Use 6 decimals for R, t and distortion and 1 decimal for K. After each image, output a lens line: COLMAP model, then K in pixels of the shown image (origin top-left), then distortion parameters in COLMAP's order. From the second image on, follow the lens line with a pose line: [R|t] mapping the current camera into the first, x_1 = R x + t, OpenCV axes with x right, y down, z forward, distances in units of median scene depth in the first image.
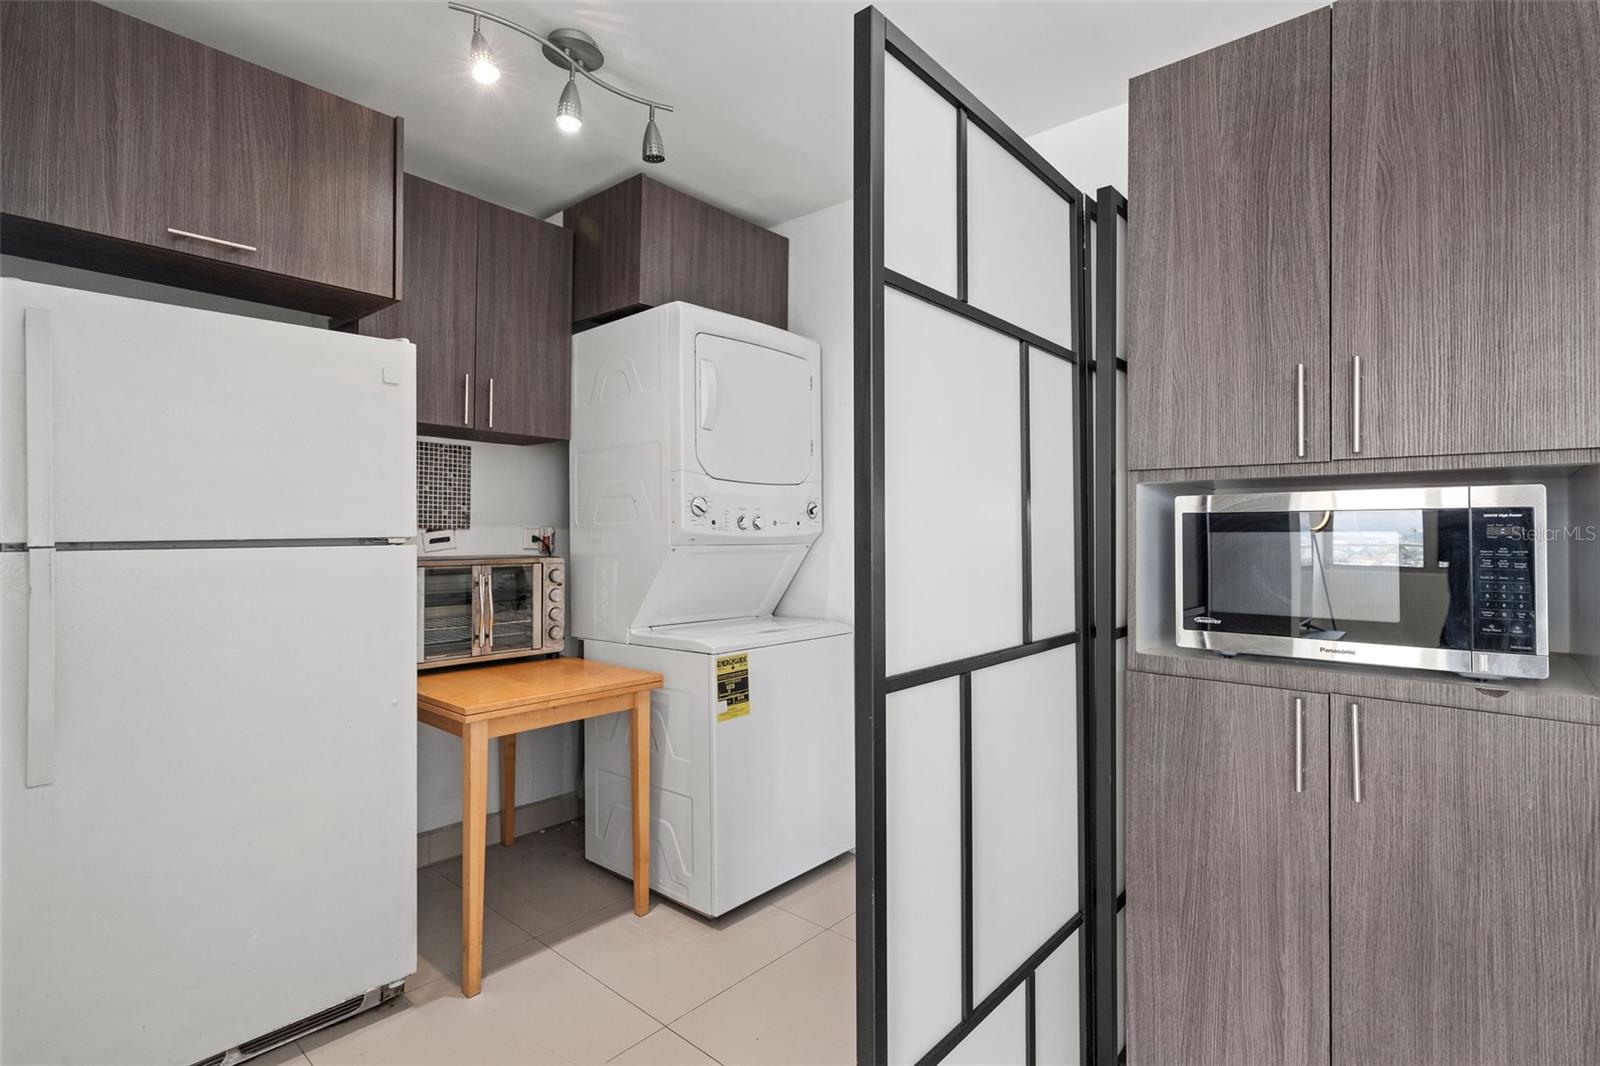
lens RADIAL K [[796.8, 0, 800.0], [0, 796.8, 533.0], [0, 0, 1]] dist [0.001278, 0.000208]
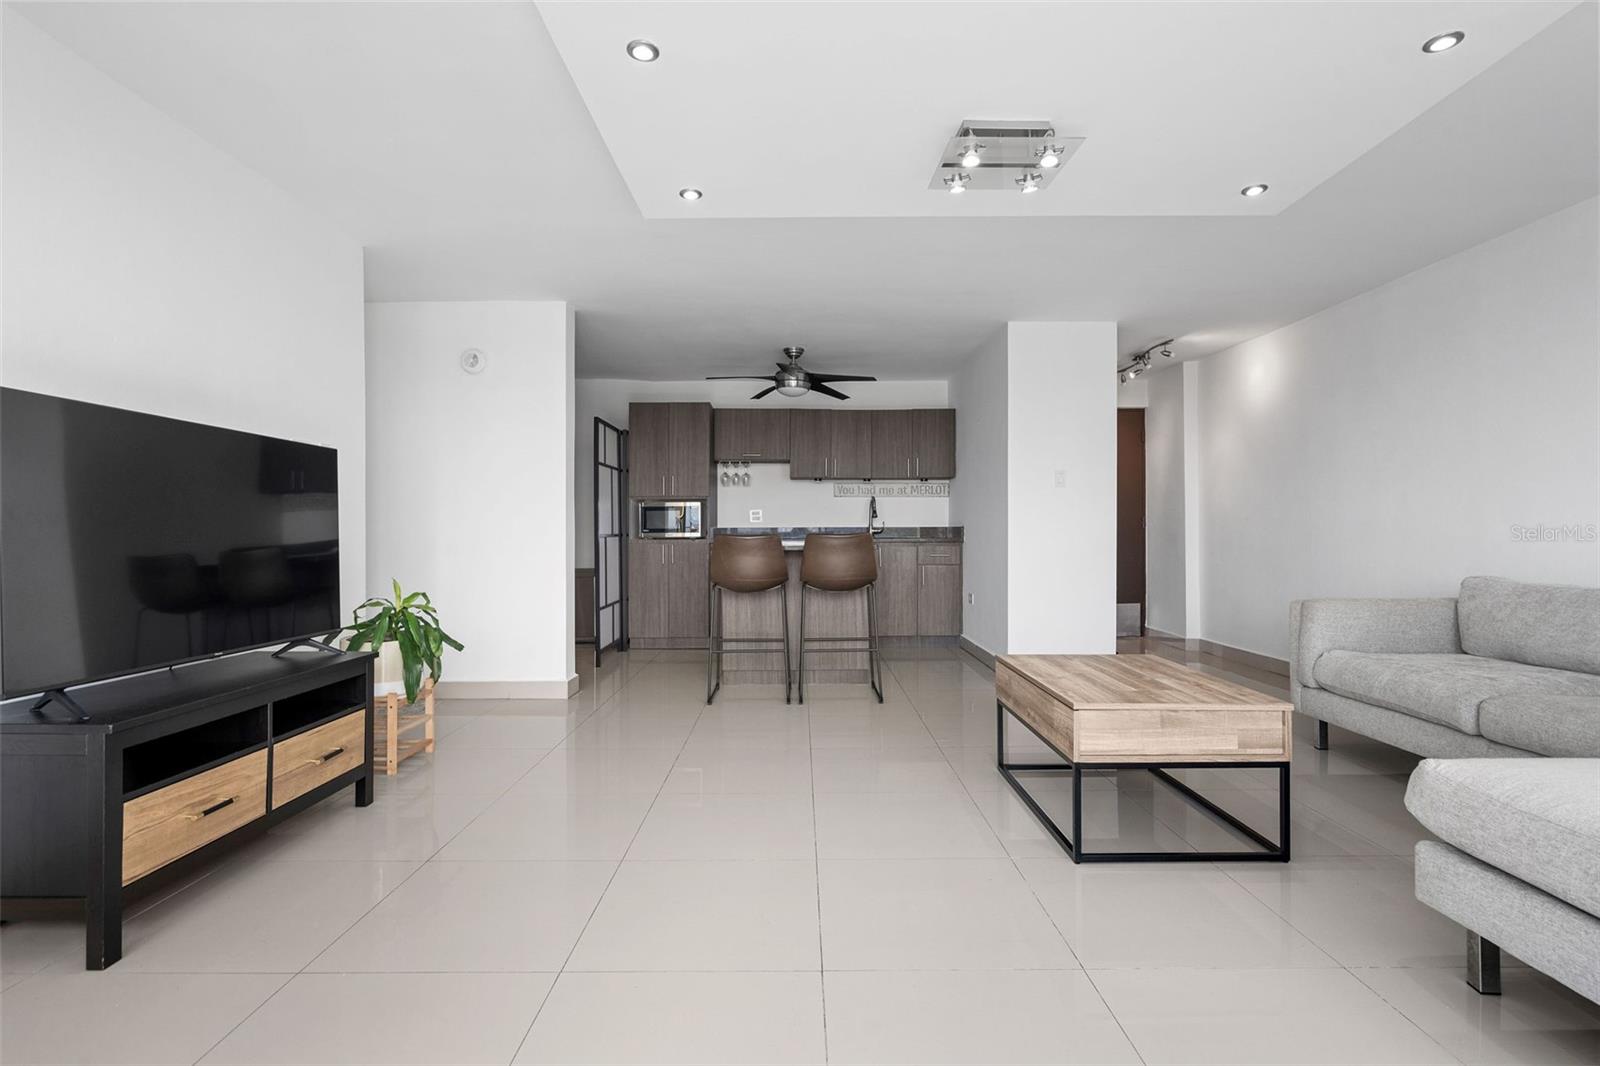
lens RADIAL K [[796.8, 0, 800.0], [0, 796.8, 533.0], [0, 0, 1]] dist [0.001278, 0.000208]
pose [[0.786665, 0.001824, 0.617377, -1.483955], [-0.001959, 0.999998, -0.000458, 0.118384], [-0.617377, -0.000849, 0.786667, -2.880123]]
